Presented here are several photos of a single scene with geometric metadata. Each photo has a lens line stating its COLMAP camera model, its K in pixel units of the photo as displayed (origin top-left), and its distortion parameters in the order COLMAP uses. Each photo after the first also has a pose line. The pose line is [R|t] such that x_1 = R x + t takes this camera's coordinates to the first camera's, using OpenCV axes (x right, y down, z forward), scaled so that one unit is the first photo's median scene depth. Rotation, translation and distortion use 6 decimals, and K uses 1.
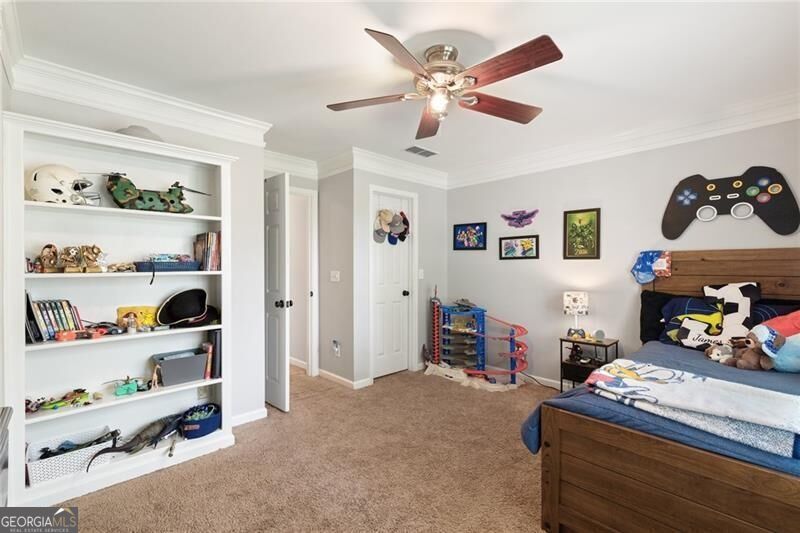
lens RADIAL K [[363.2, 0, 399.6], [0, 363.2, 267.4], [0, 0, 1]] dist [0.003329, 0.000288]
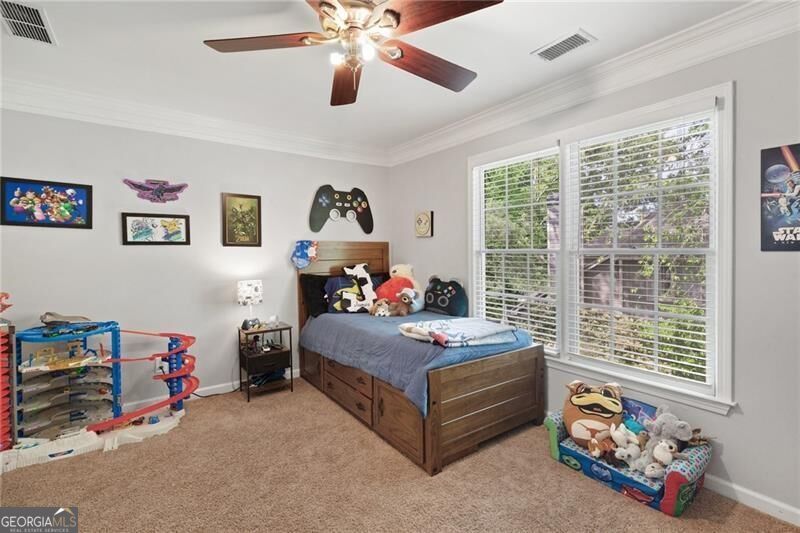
lens RADIAL K [[363.2, 0, 393.2], [0, 363.2, 254.0], [0, 0, 1]] dist [0.003329, 0.000288]
pose [[0.143971, -0.004704, 0.989571, -0.382946], [0.008604, 0.999957, 0.003502, -0.002637], [-0.989545, 0.008010, 0.144005, 0.465962]]
